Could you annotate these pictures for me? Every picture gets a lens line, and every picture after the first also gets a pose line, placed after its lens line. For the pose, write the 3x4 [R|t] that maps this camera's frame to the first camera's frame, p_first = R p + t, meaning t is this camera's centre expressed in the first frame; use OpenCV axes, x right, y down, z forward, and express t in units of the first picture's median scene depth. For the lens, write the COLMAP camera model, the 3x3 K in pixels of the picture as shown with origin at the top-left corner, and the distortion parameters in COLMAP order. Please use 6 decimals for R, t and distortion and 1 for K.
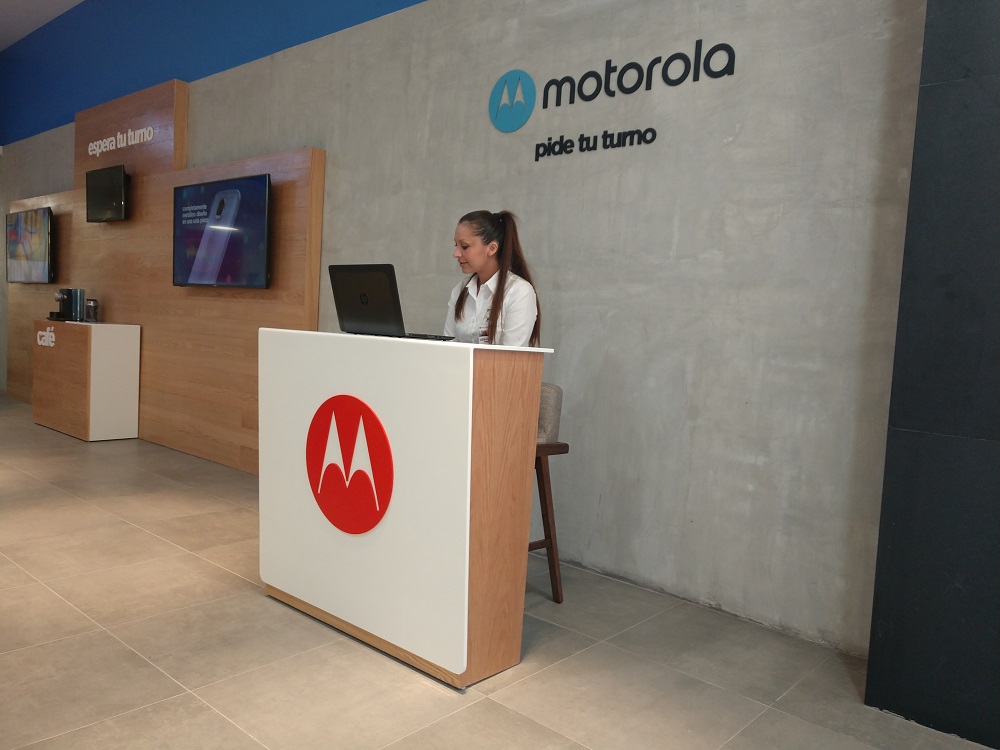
lens RADIAL K [[770.4, 0, 495.3], [0, 770.4, 372.3], [0, 0, 1]] dist [0.028840, 0.004786]
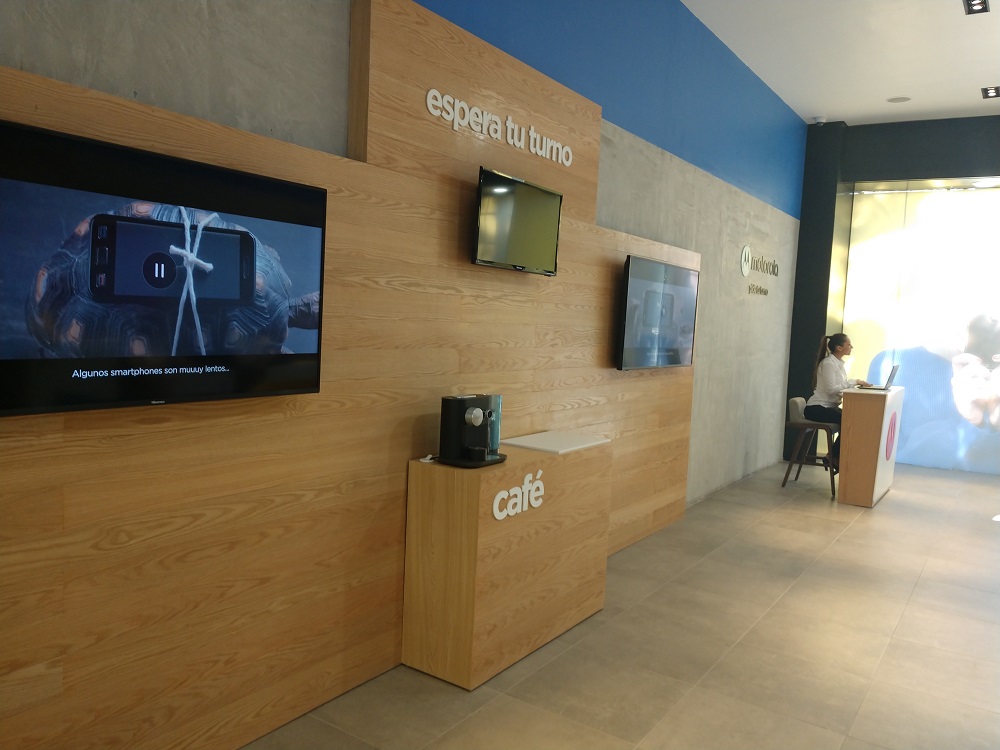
lens RADIAL K [[770.4, 0, 501.8], [0, 770.4, 371.0], [0, 0, 1]] dist [0.028840, 0.004786]
pose [[-0.132967, -0.128635, 0.982737, -1.082764], [0.011422, 0.991277, 0.131298, -0.197123], [-0.991055, 0.028683, -0.130338, 1.094398]]
